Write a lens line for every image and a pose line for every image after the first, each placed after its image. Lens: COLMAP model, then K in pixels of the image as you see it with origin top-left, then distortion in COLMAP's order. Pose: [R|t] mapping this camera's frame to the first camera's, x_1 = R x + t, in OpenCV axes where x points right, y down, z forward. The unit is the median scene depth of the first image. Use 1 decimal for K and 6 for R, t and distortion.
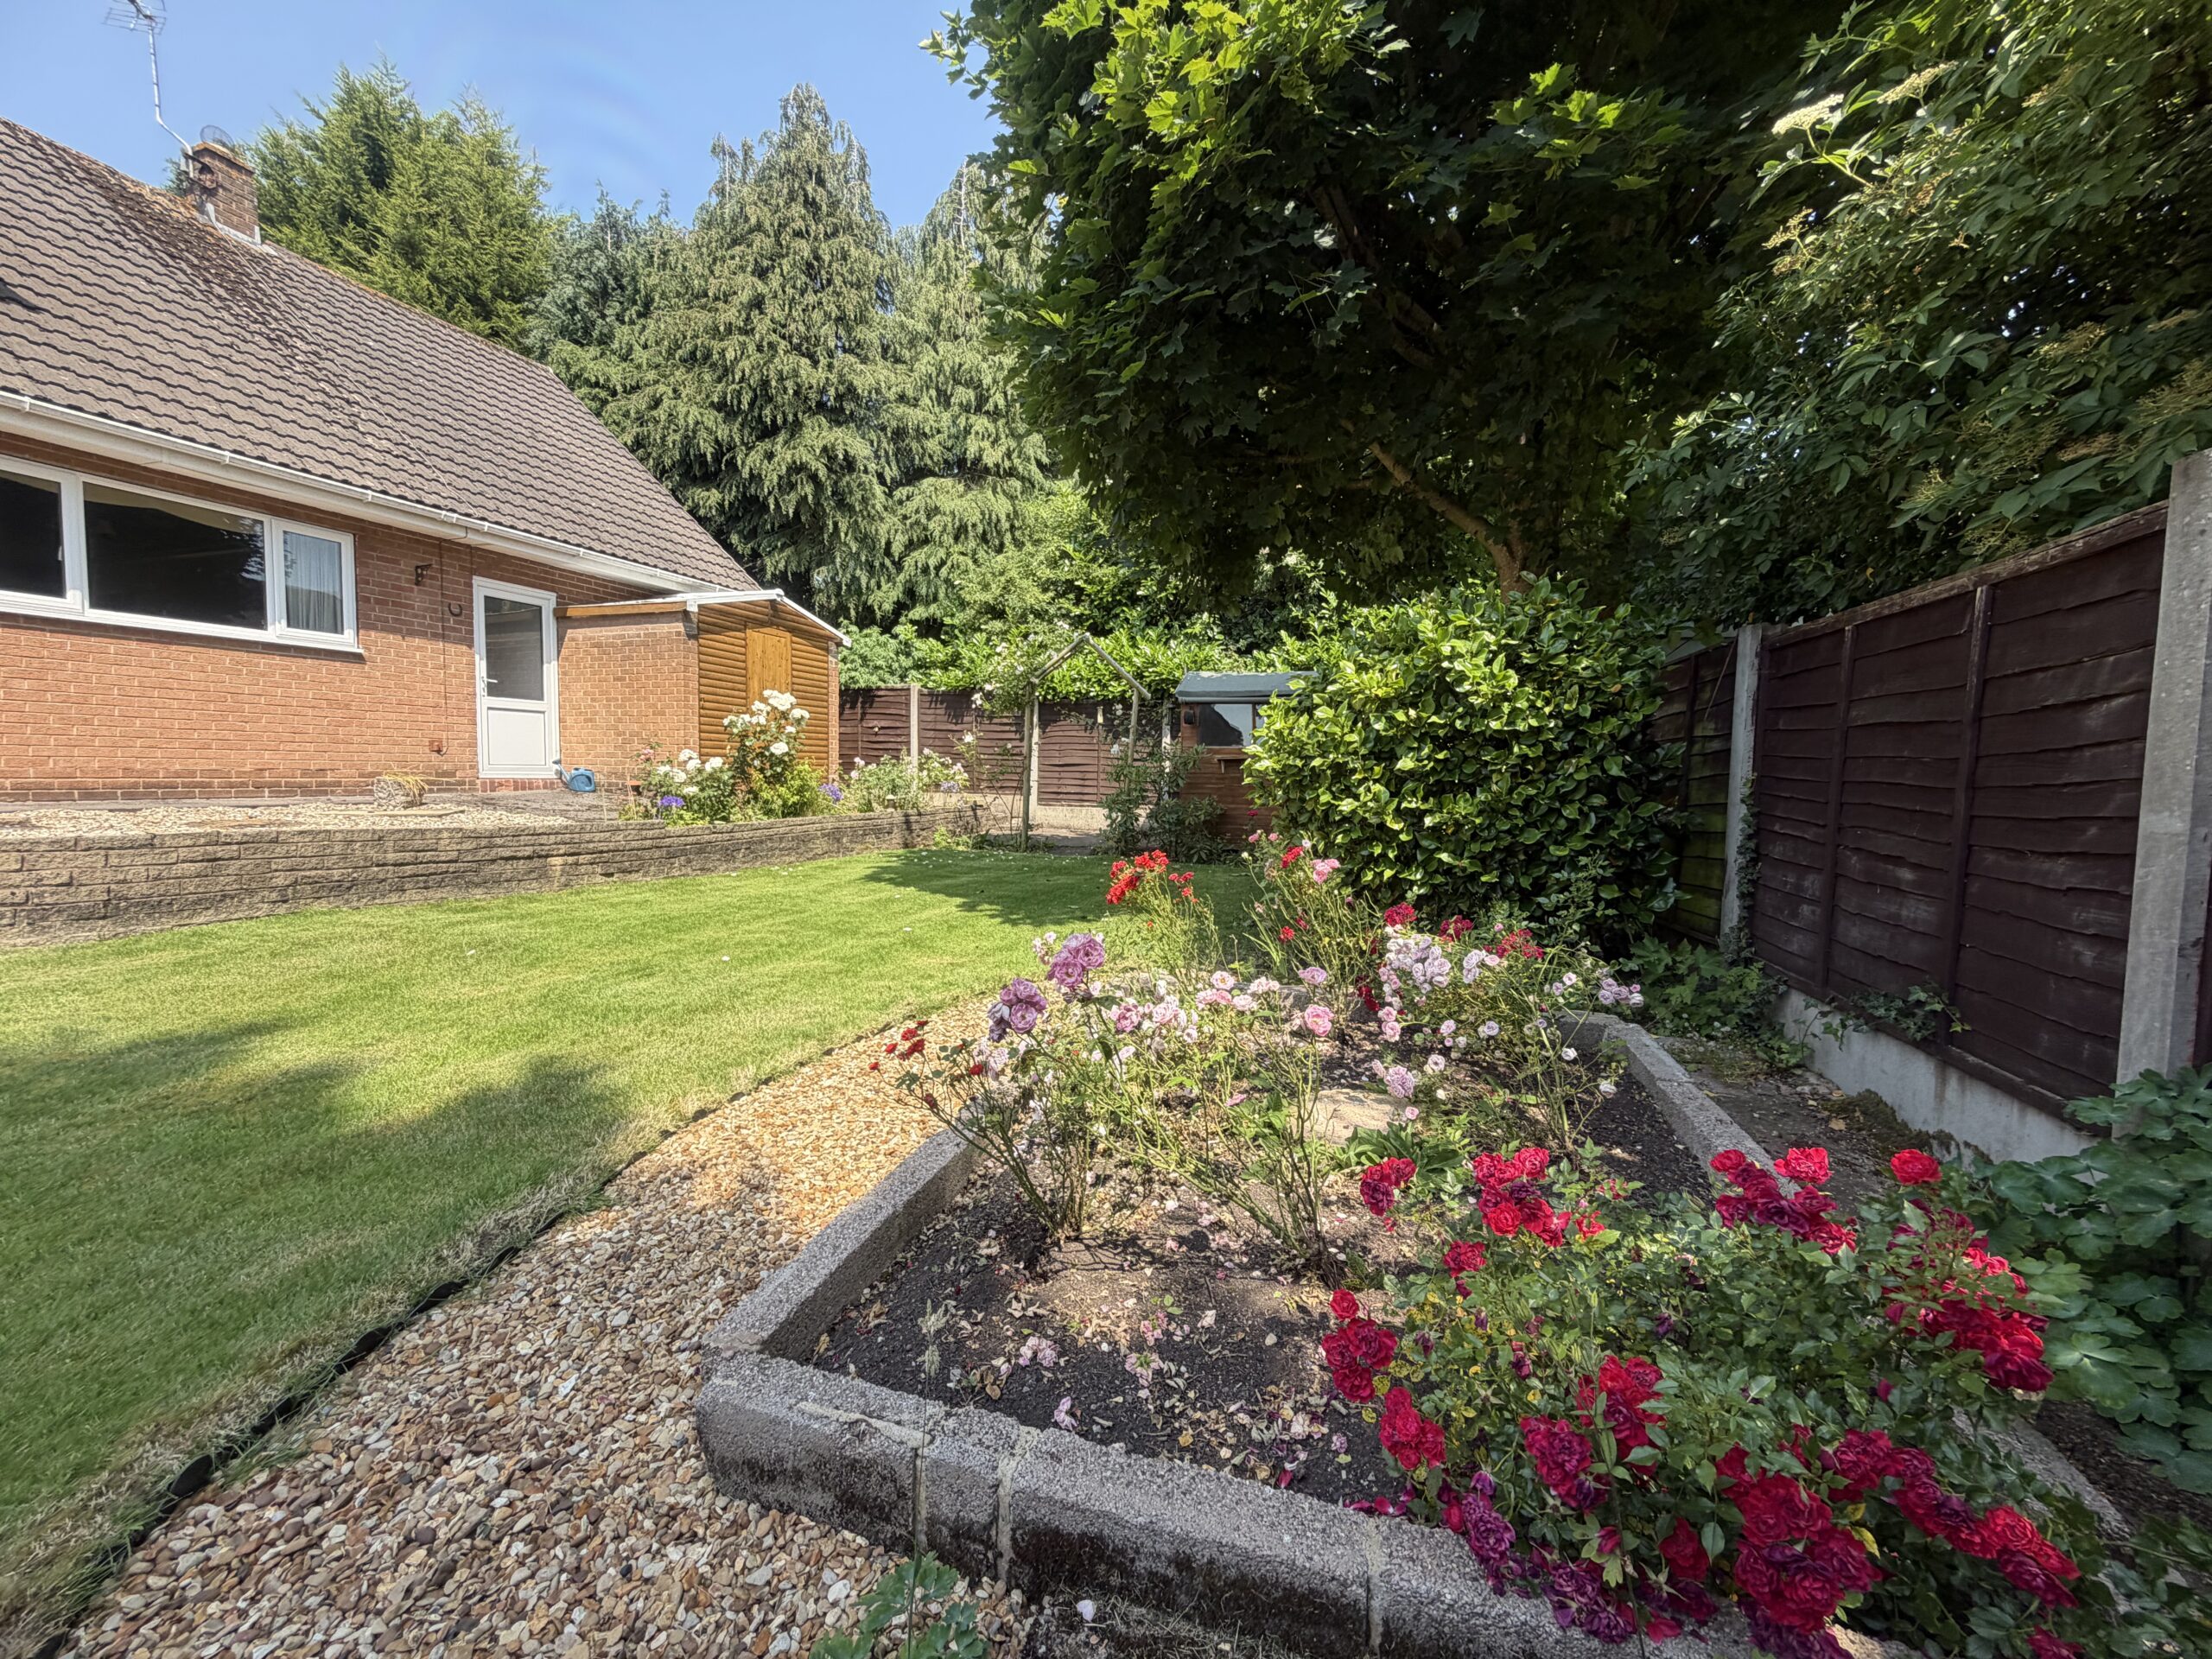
lens RADIAL K [[879.8, 0, 1100.2], [0, 879.8, 834.4], [0, 0, 1]] dist [0.002299, 0.000221]
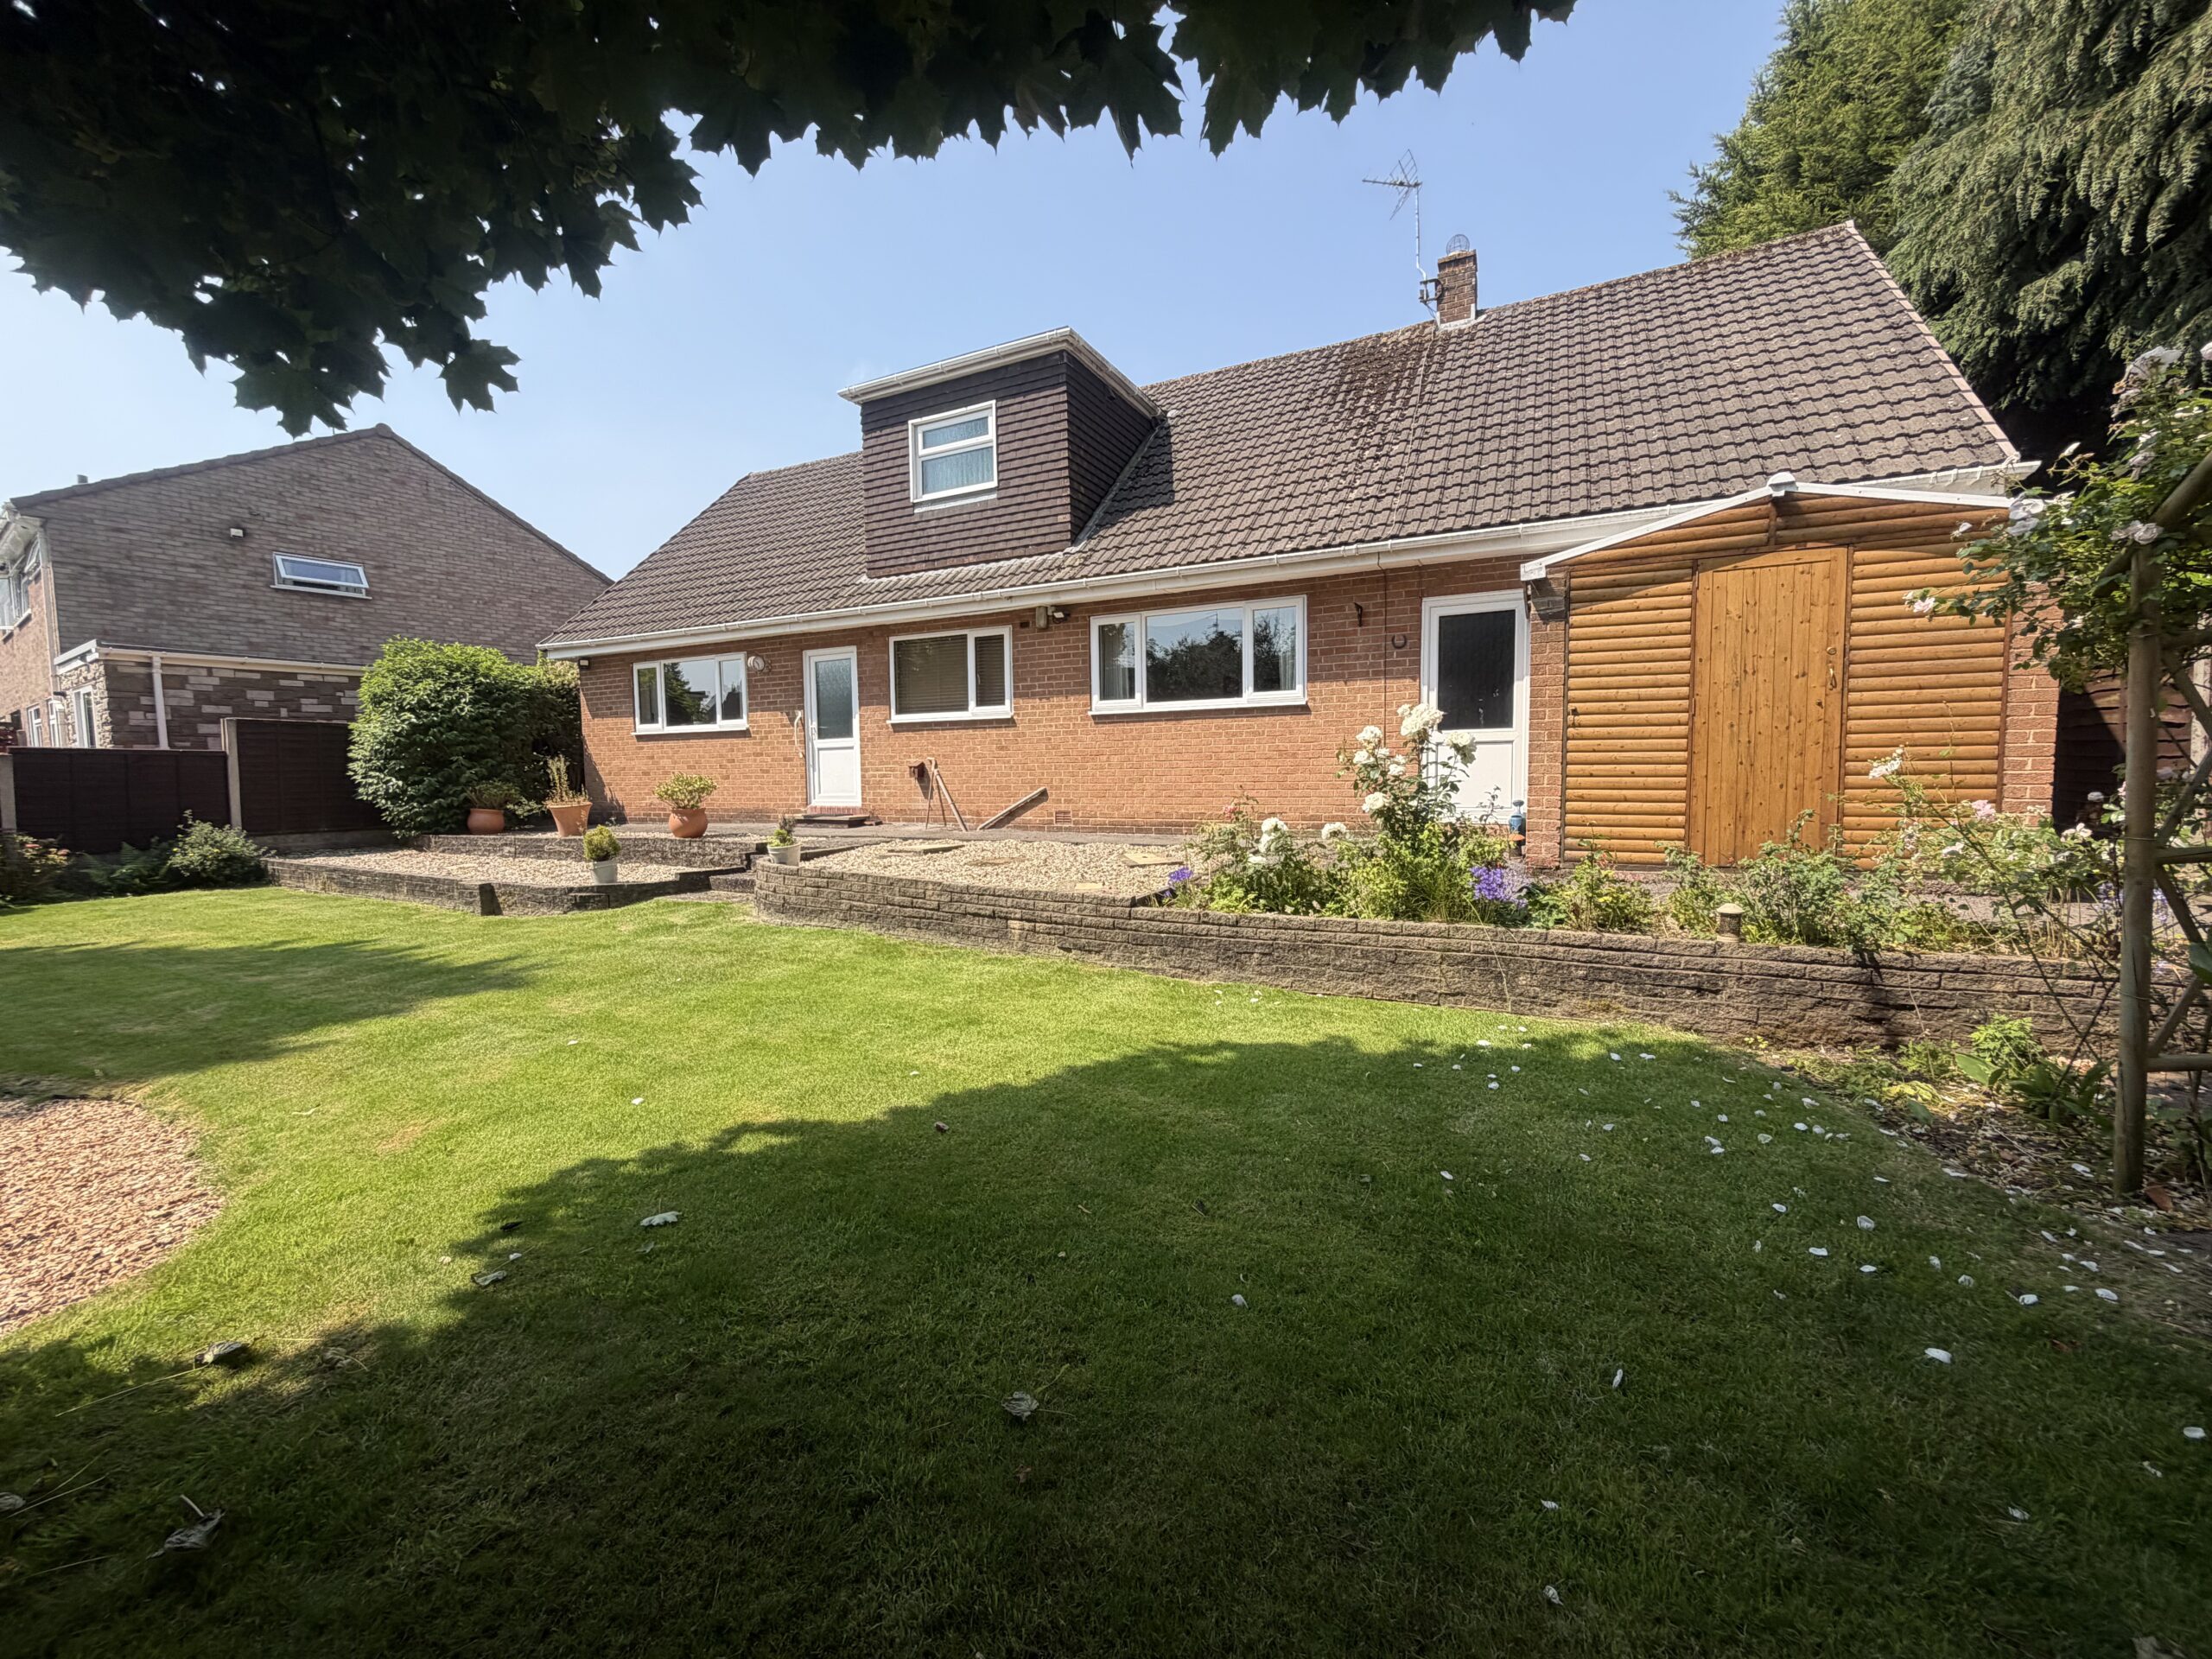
lens RADIAL K [[879.8, 0, 1092.0], [0, 879.8, 835.1], [0, 0, 1]] dist [0.002299, 0.000221]
pose [[-0.121077, 0.062556, -0.990670, 0.174091], [-0.057501, 0.995894, 0.069913, -0.070864], [0.990976, 0.065430, -0.116983, 0.579744]]
